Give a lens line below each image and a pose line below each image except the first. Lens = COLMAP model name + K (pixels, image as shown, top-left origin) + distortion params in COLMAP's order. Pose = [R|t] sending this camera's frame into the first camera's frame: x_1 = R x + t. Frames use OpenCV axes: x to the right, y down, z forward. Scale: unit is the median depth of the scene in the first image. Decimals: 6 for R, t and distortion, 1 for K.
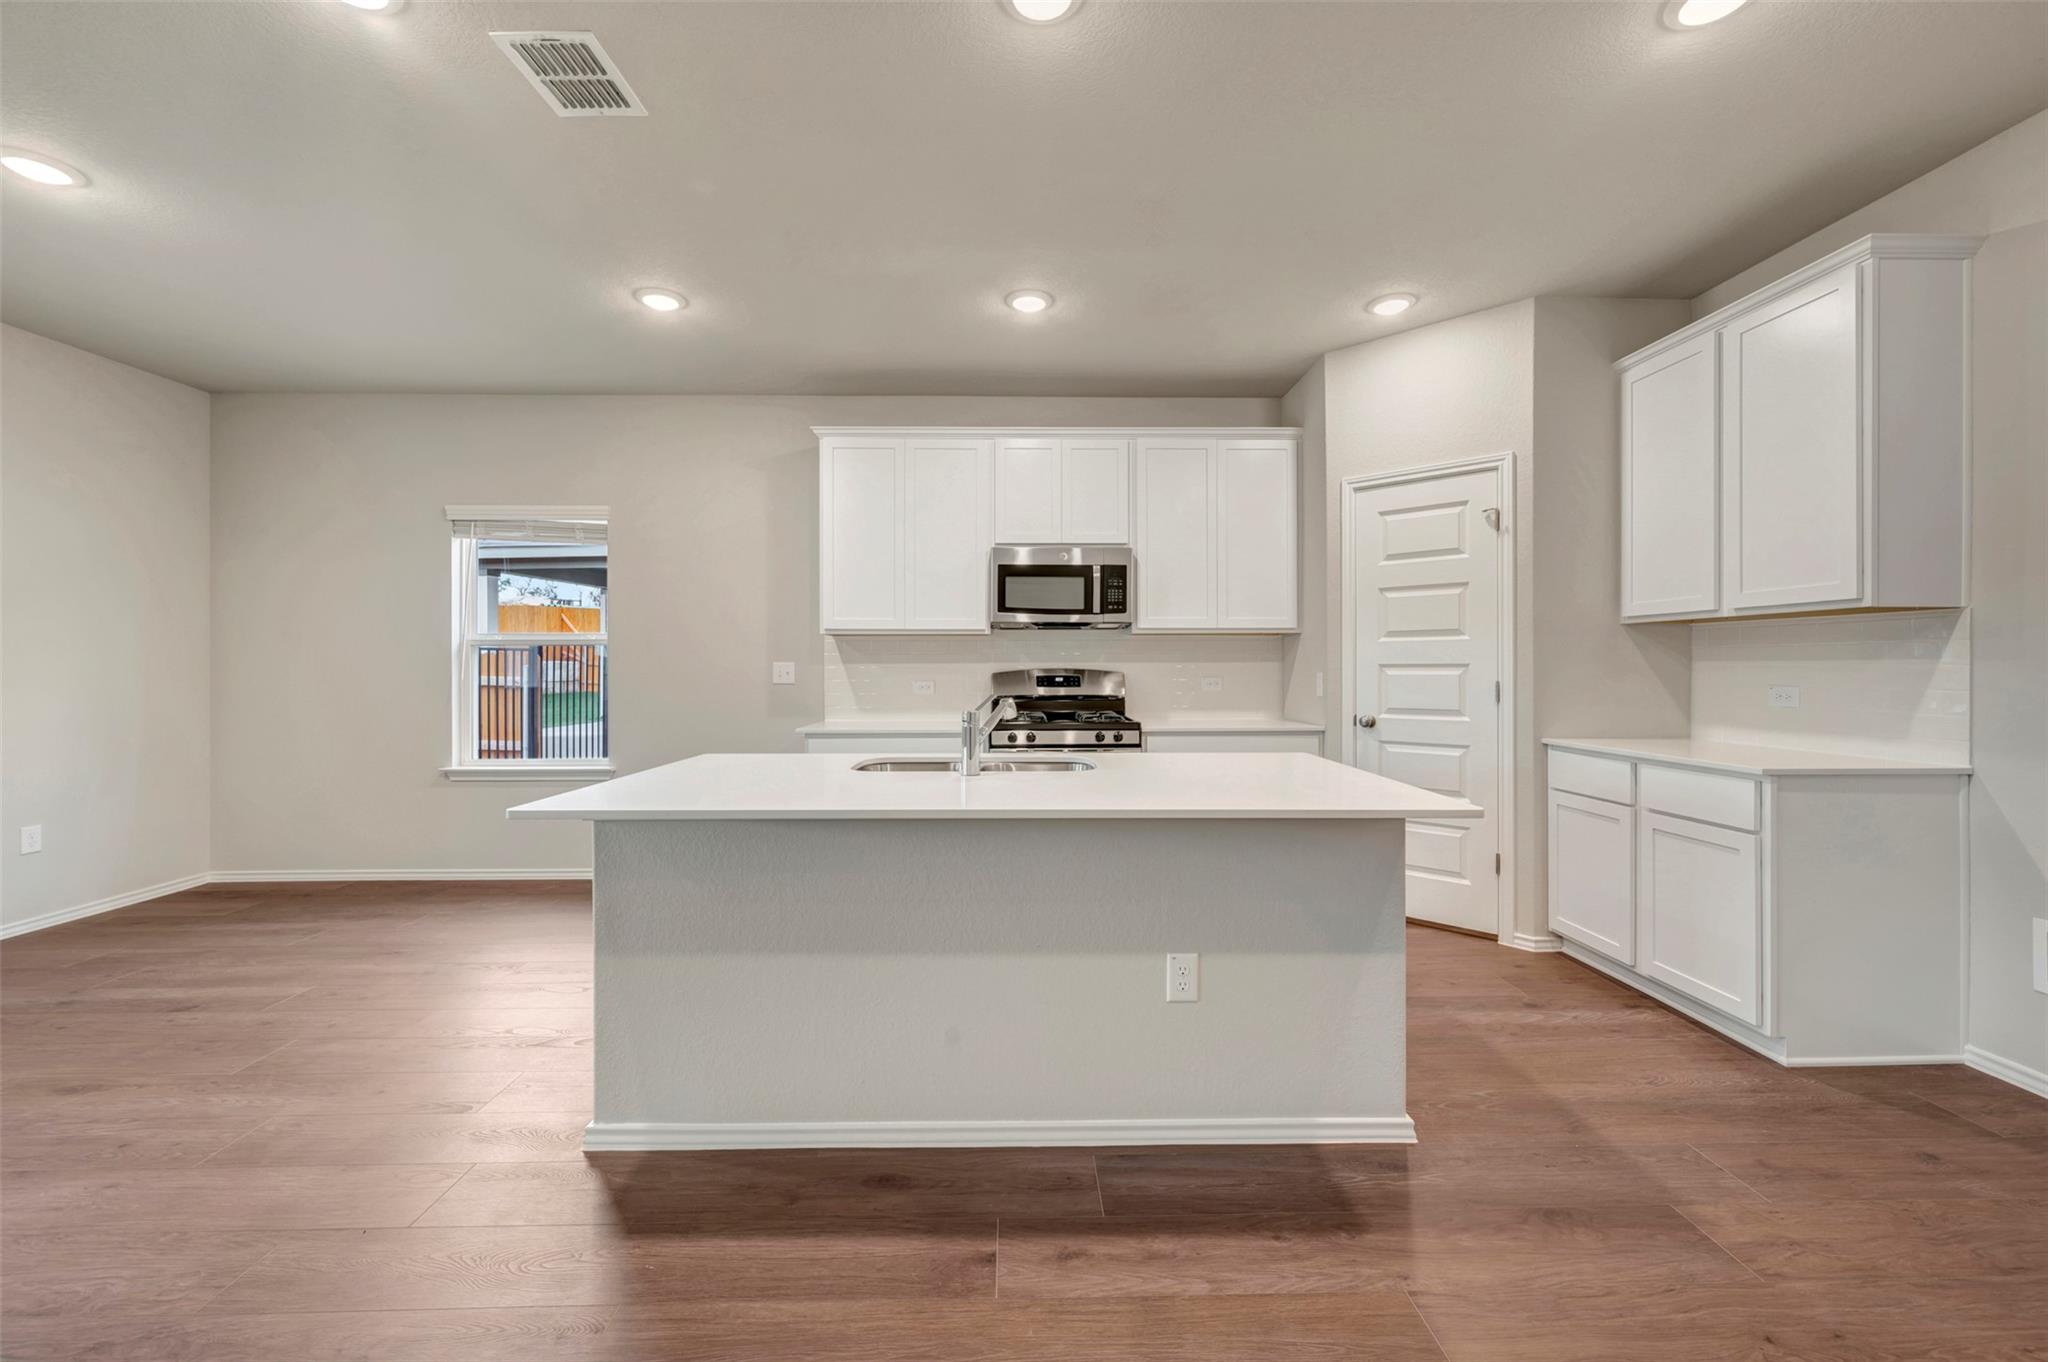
lens RADIAL K [[810.4, 0, 1030.5], [0, 810.4, 665.4], [0, 0, 1]] dist [-0.001669, -0.000095]
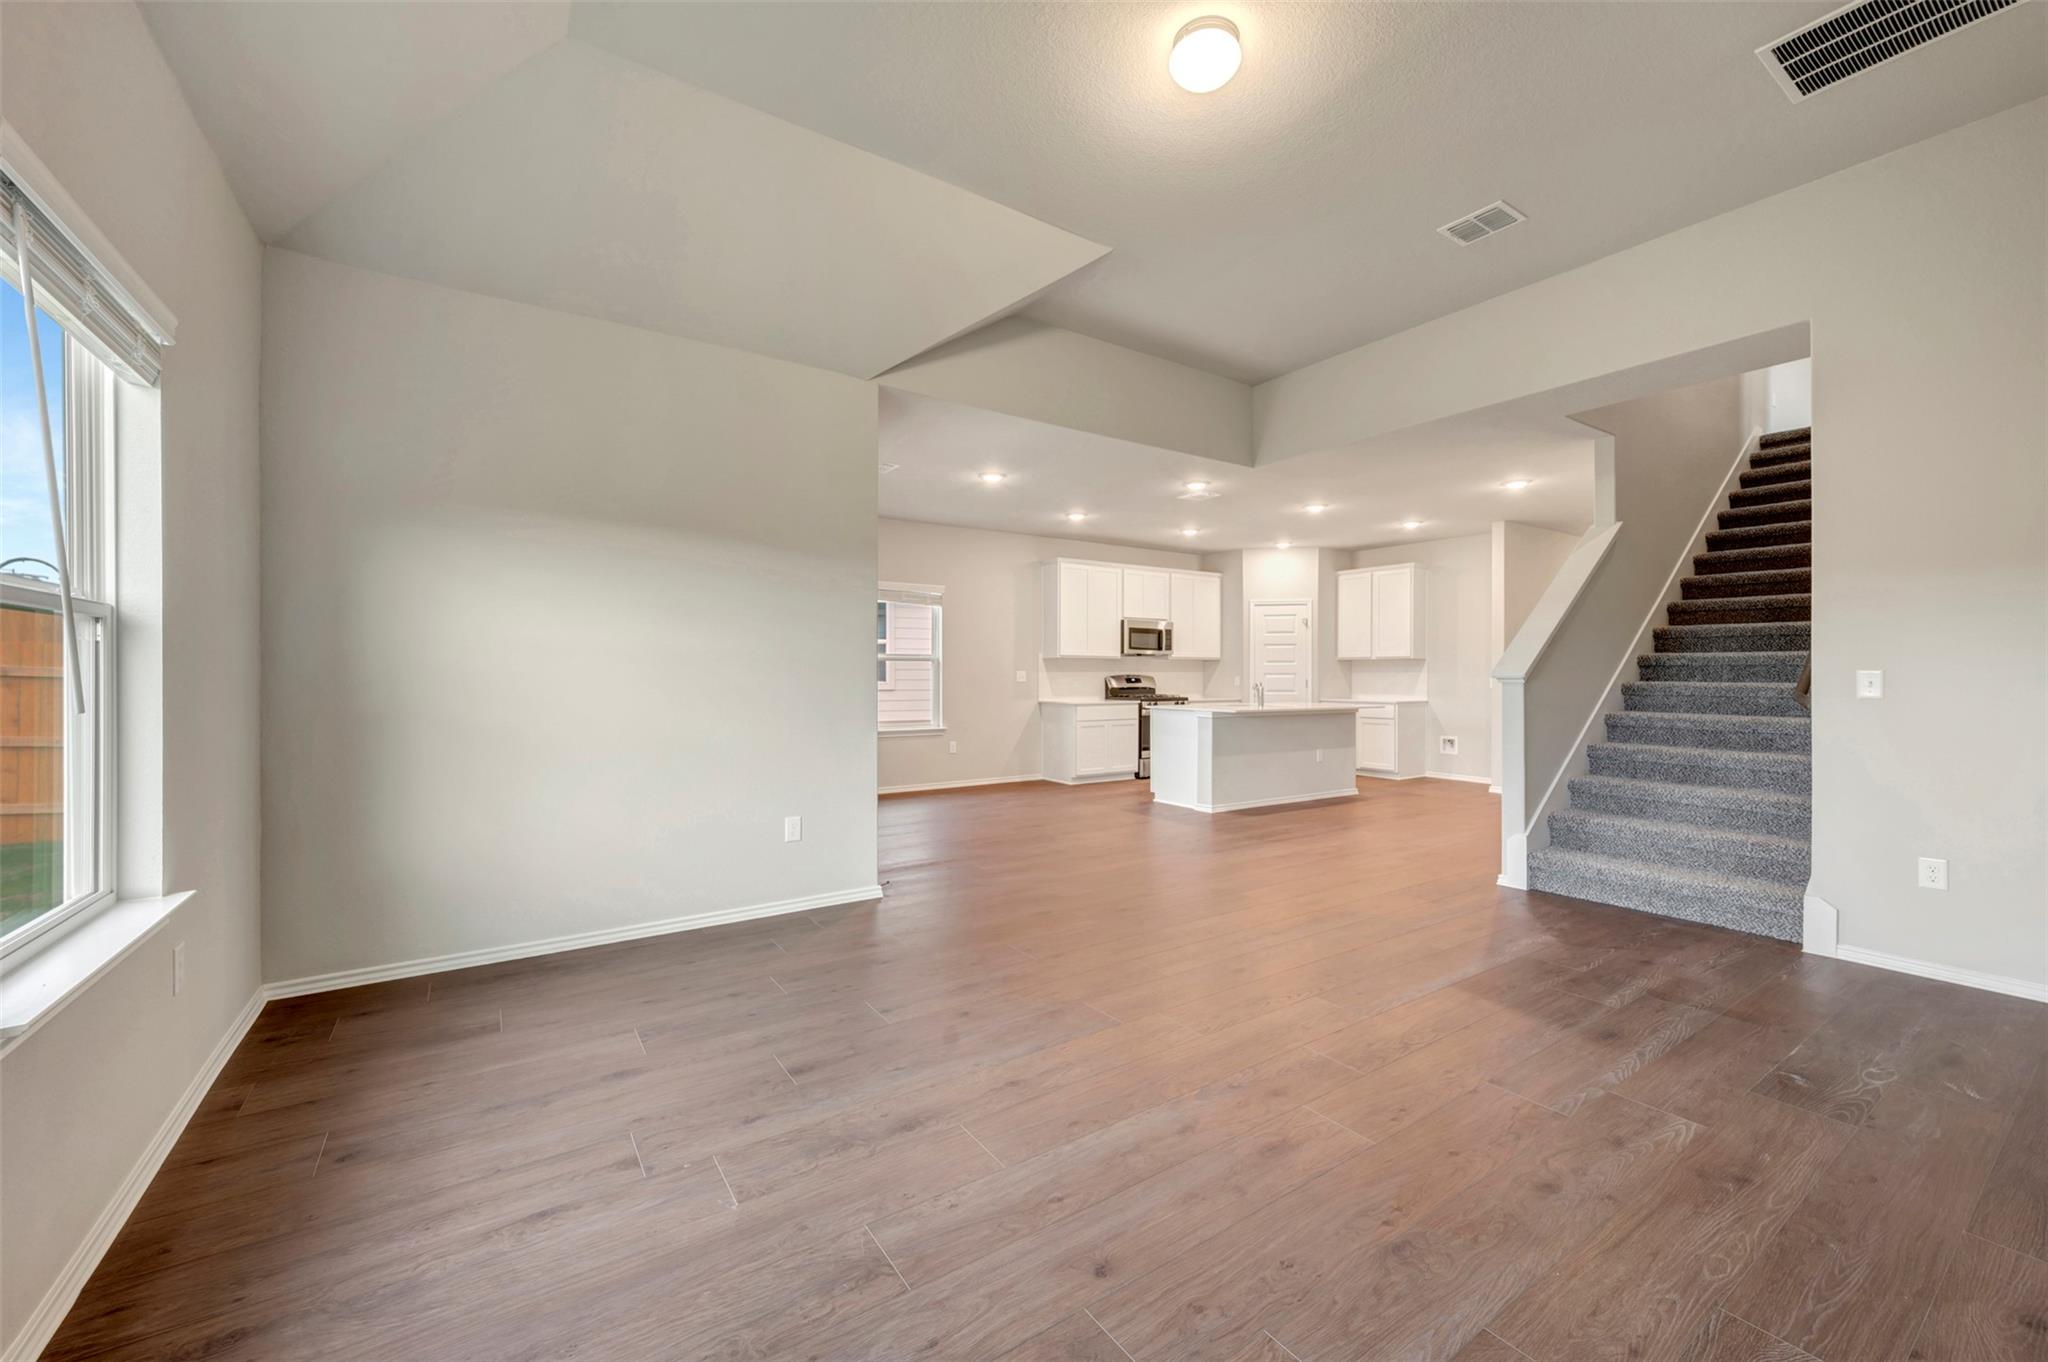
lens RADIAL K [[808.4, 0, 1027.5], [0, 808.4, 672.7], [0, 0, 1]] dist [-0.010697, -0.000196]
pose [[0.840582, 0.004214, 0.541668, -1.720046], [-0.003464, 0.999991, -0.002404, 0.005806], [-0.541674, 0.000144, 0.840589, -0.820242]]
